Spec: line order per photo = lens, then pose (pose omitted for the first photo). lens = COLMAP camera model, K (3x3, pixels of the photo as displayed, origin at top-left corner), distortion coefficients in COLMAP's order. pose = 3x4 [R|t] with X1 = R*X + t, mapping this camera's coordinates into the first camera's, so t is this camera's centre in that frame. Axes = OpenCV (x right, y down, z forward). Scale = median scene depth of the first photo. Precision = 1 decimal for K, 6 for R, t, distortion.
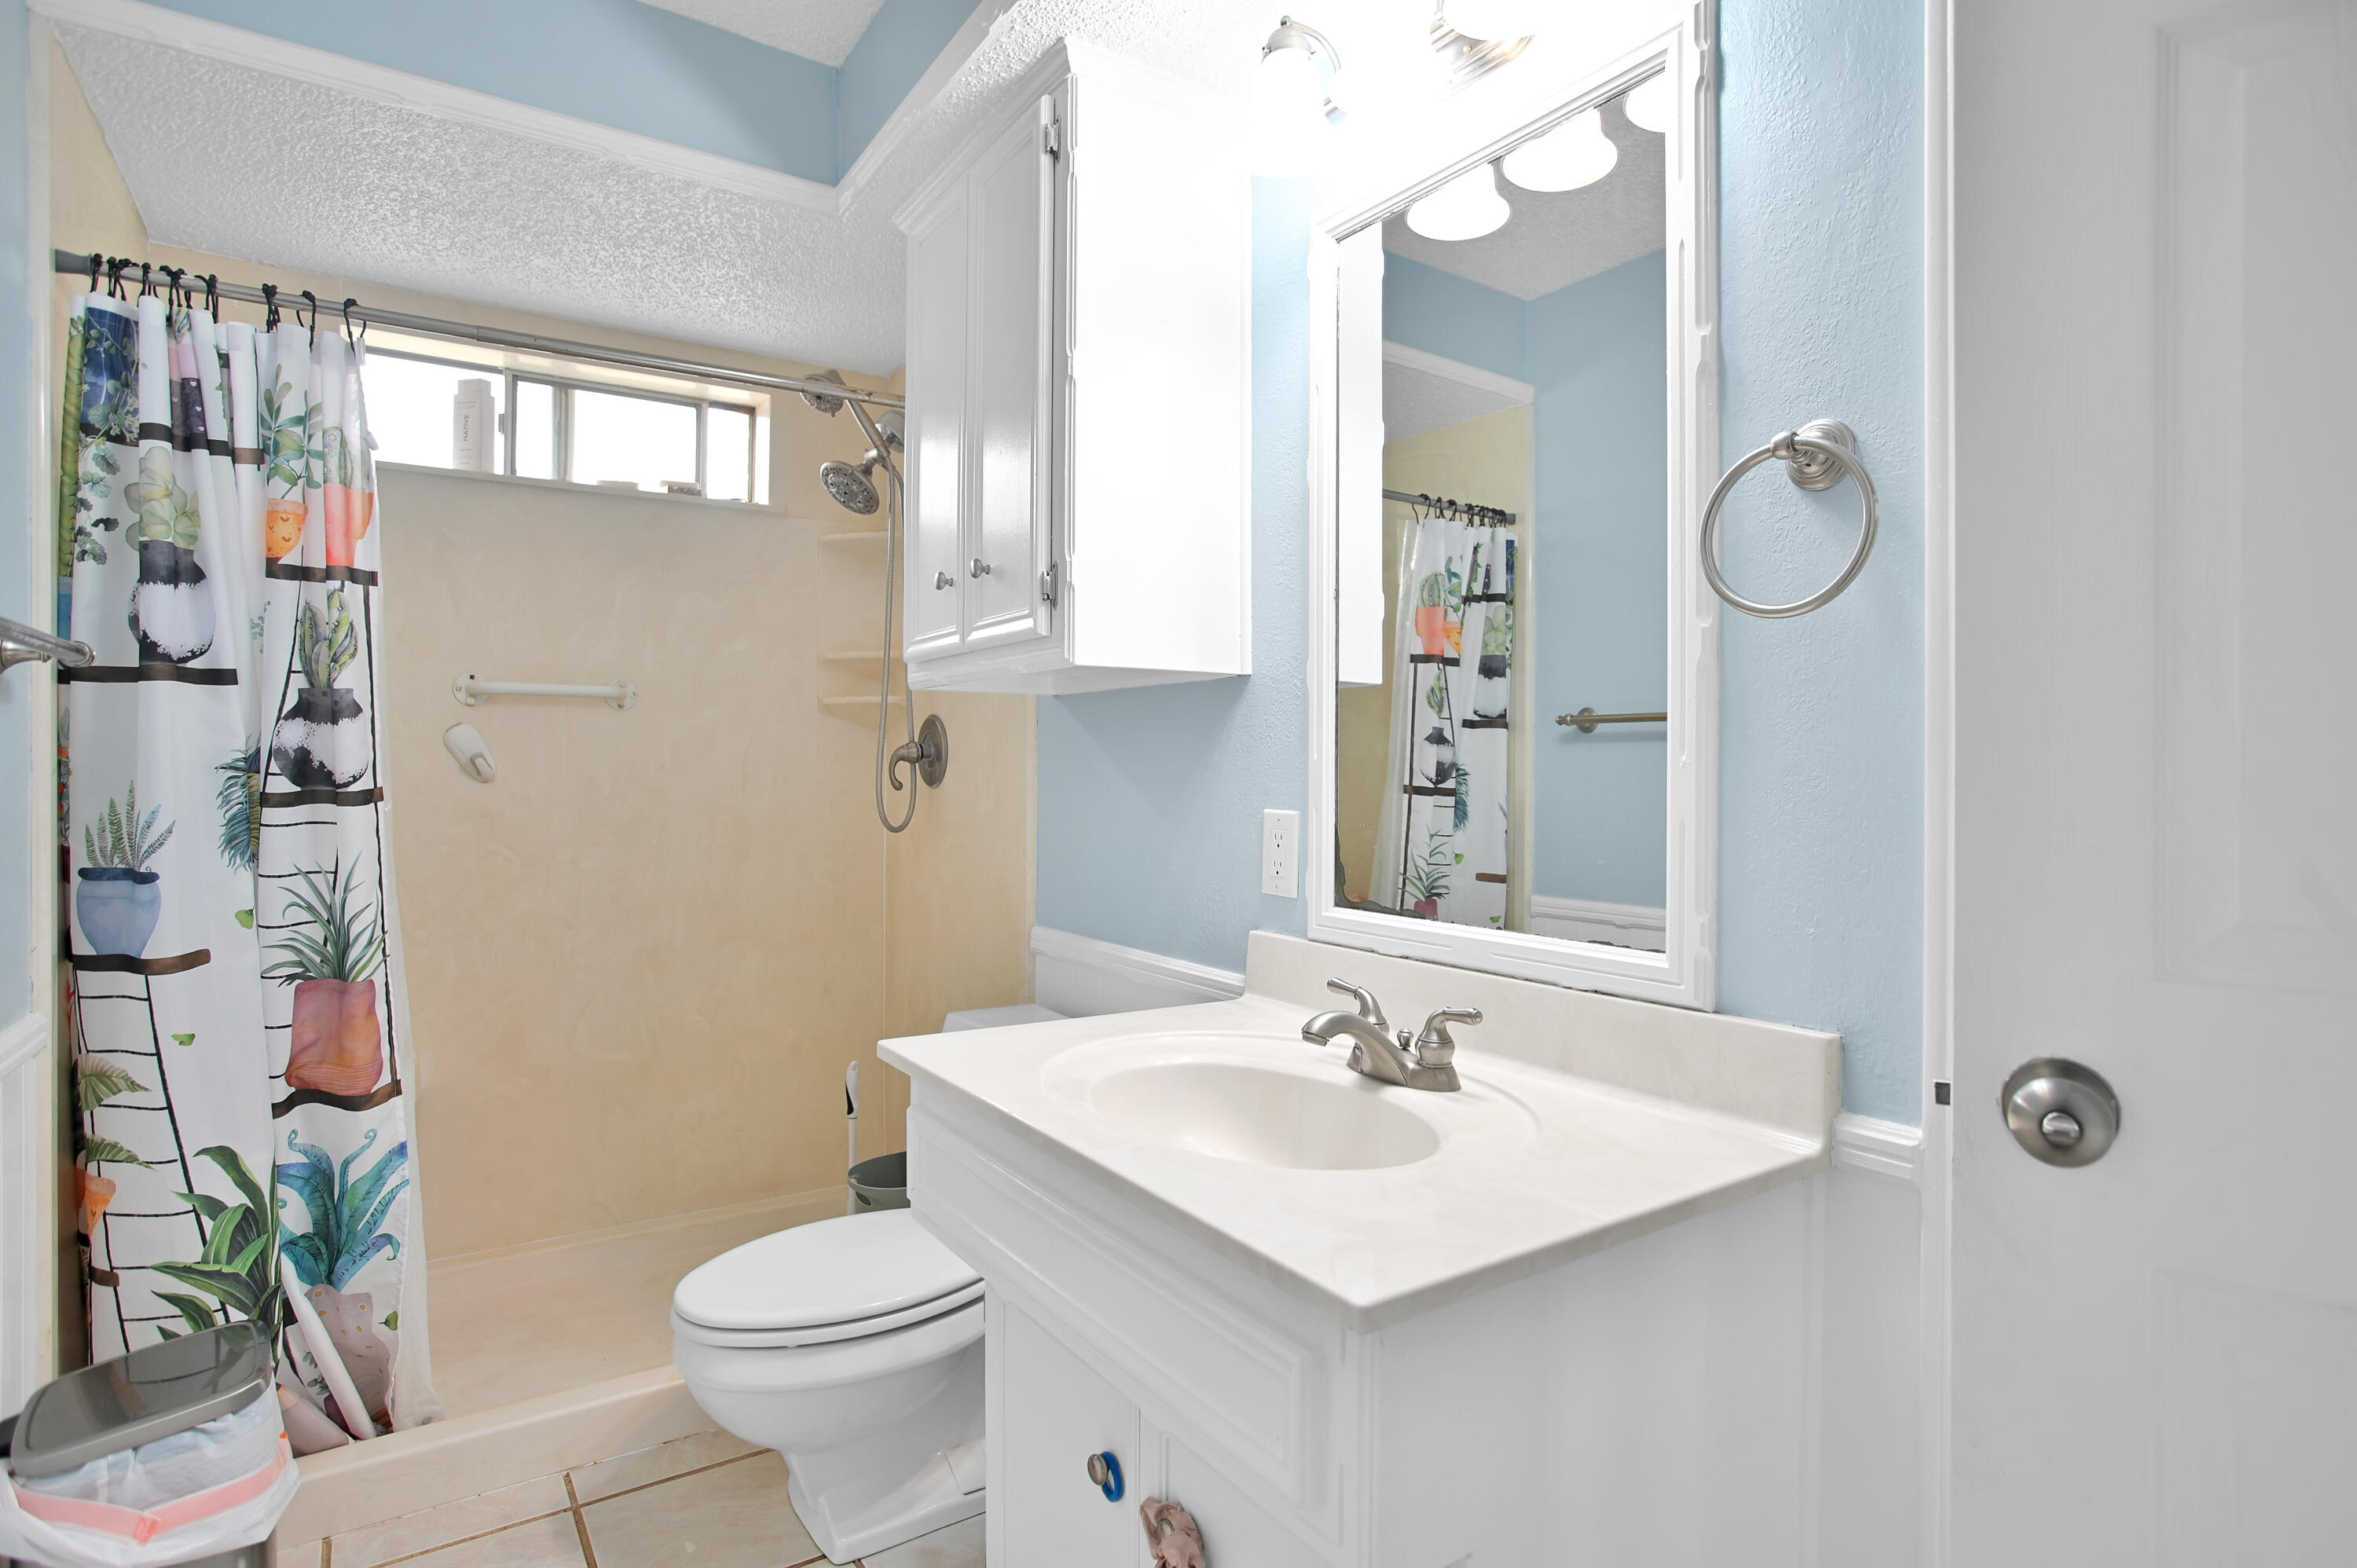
lens RADIAL K [[1252.1, 0, 1180.8], [0, 1252.1, 717.8], [0, 0, 1]] dist [-0.023014, 0.000859]
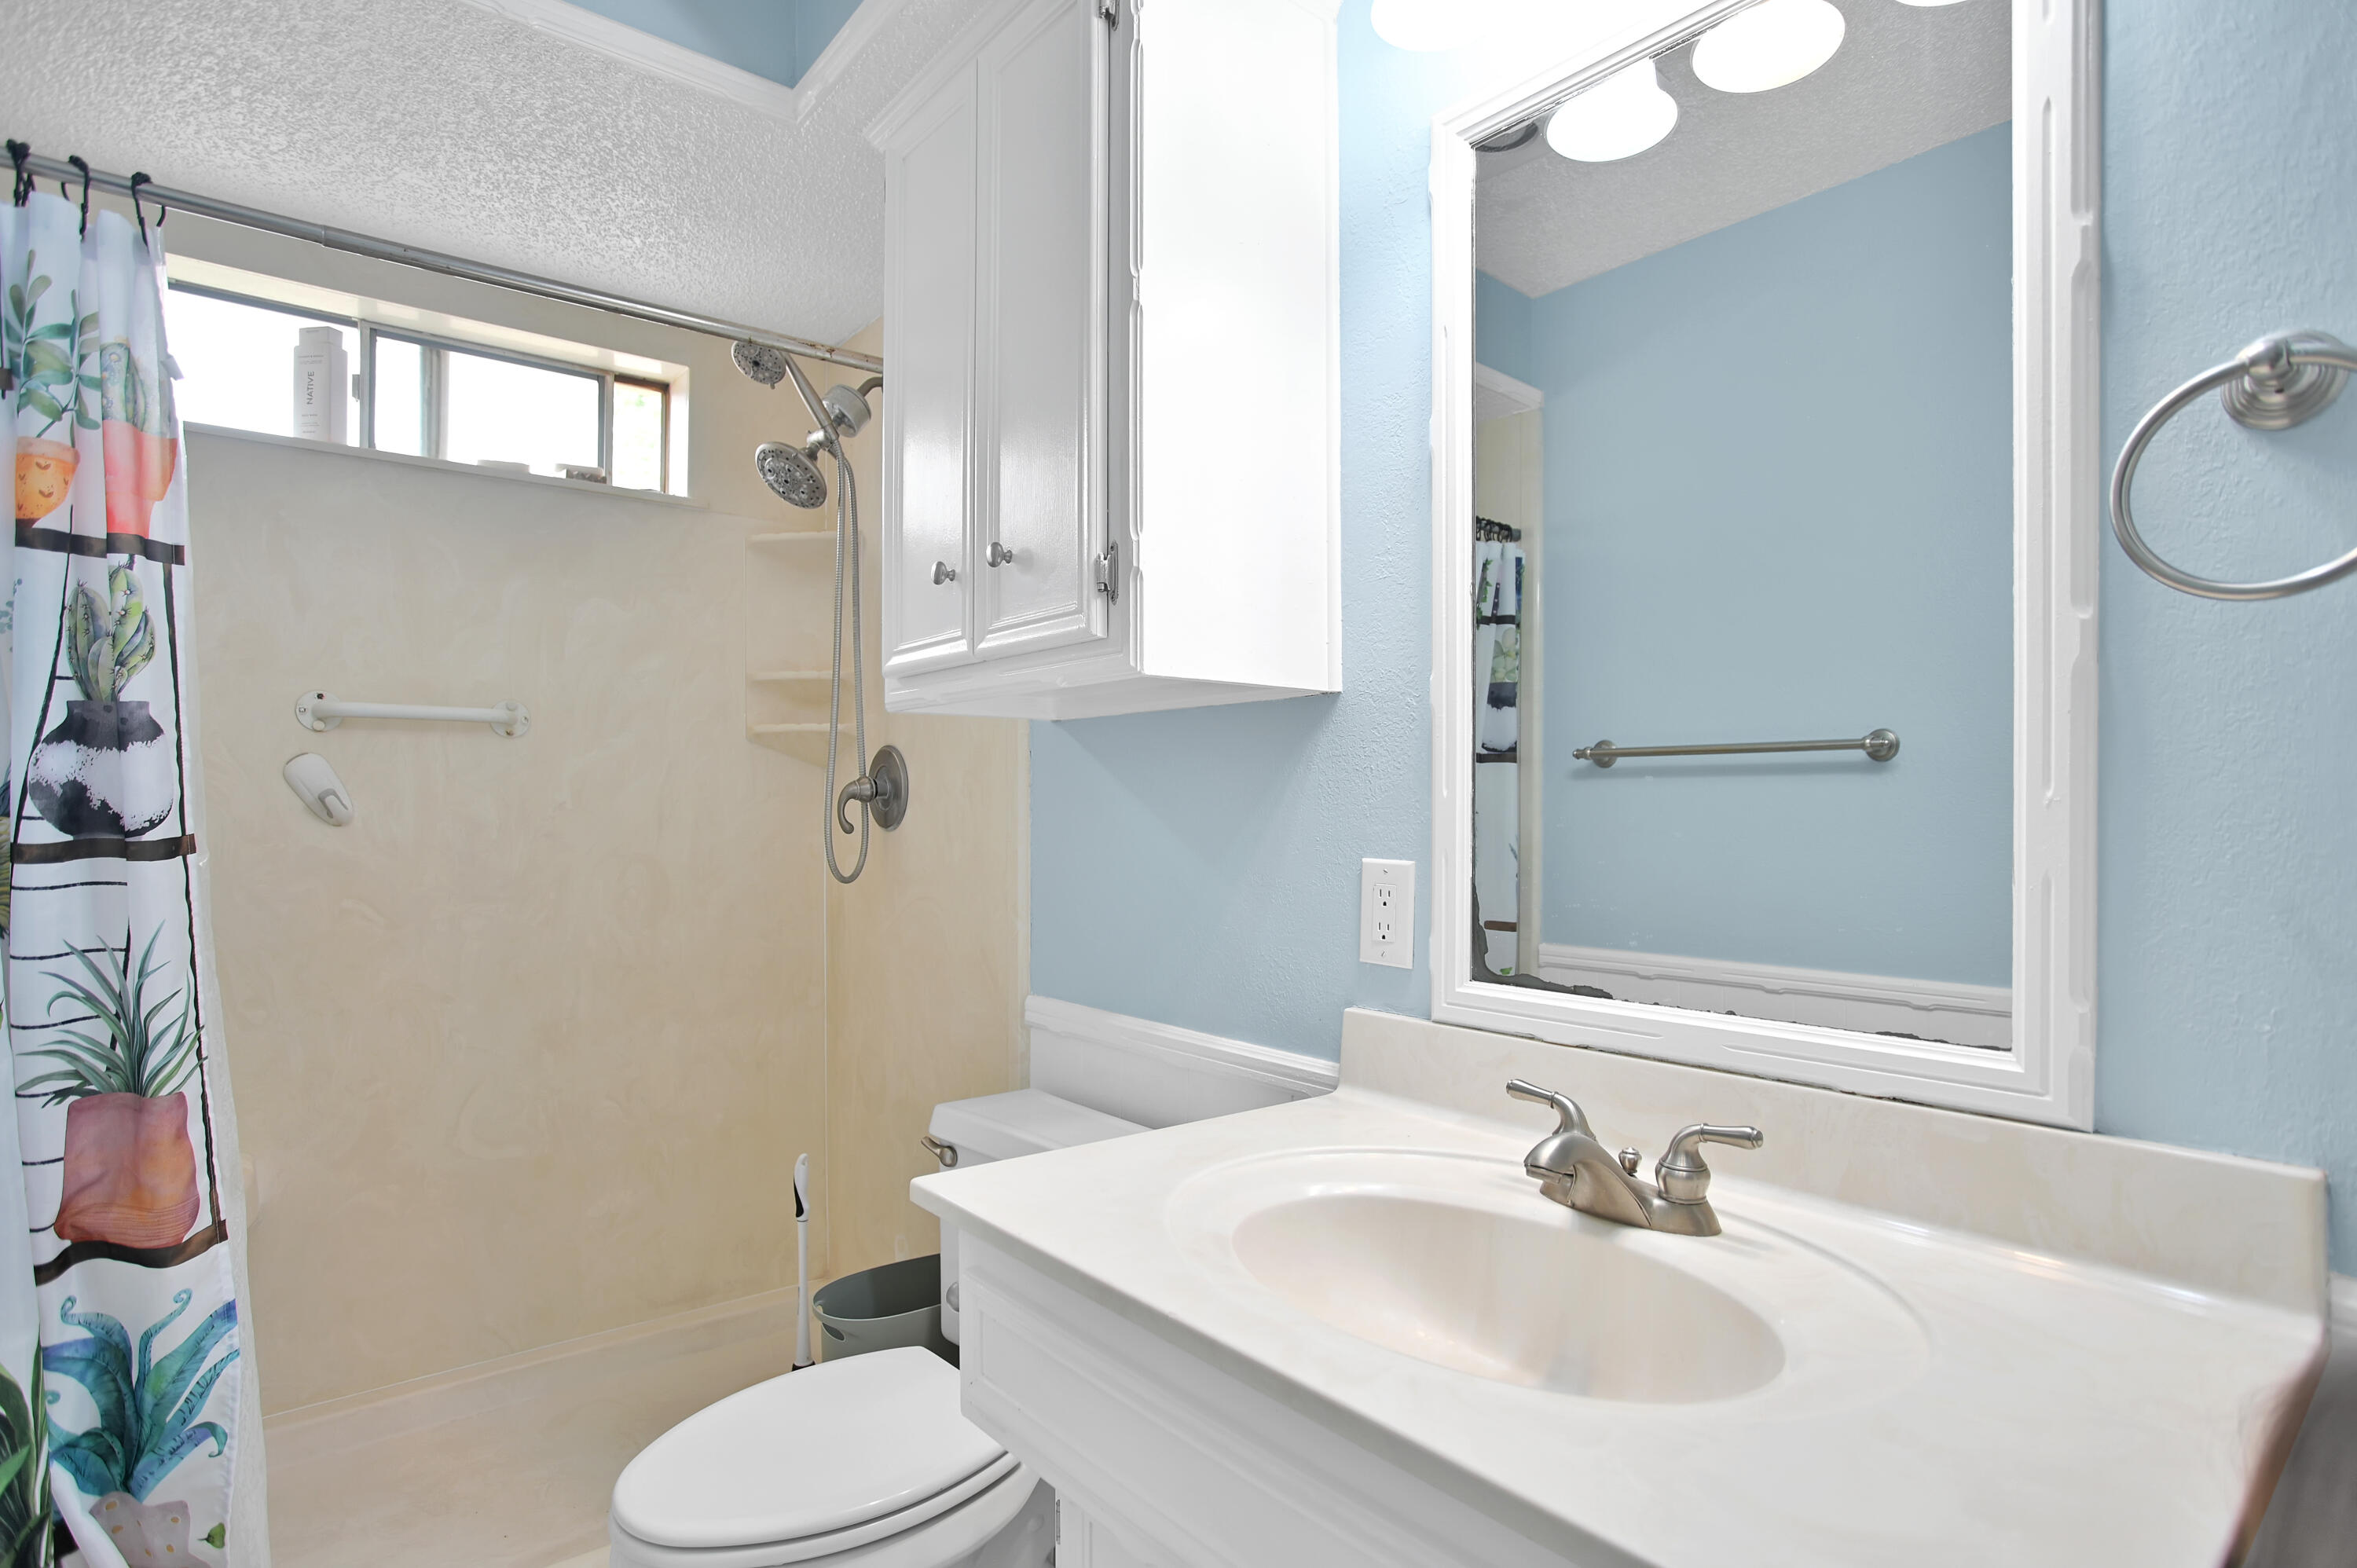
lens RADIAL K [[1215.0, 0, 1174.6], [0, 1215.0, 776.2], [0, 0, 1]] dist [-0.036816, 0.011760]
pose [[0.994893, 0.000530, 0.100934, -0.127129], [-0.002144, 0.999871, 0.015888, 0.007857], [-0.100912, -0.016023, 0.994766, 0.225045]]
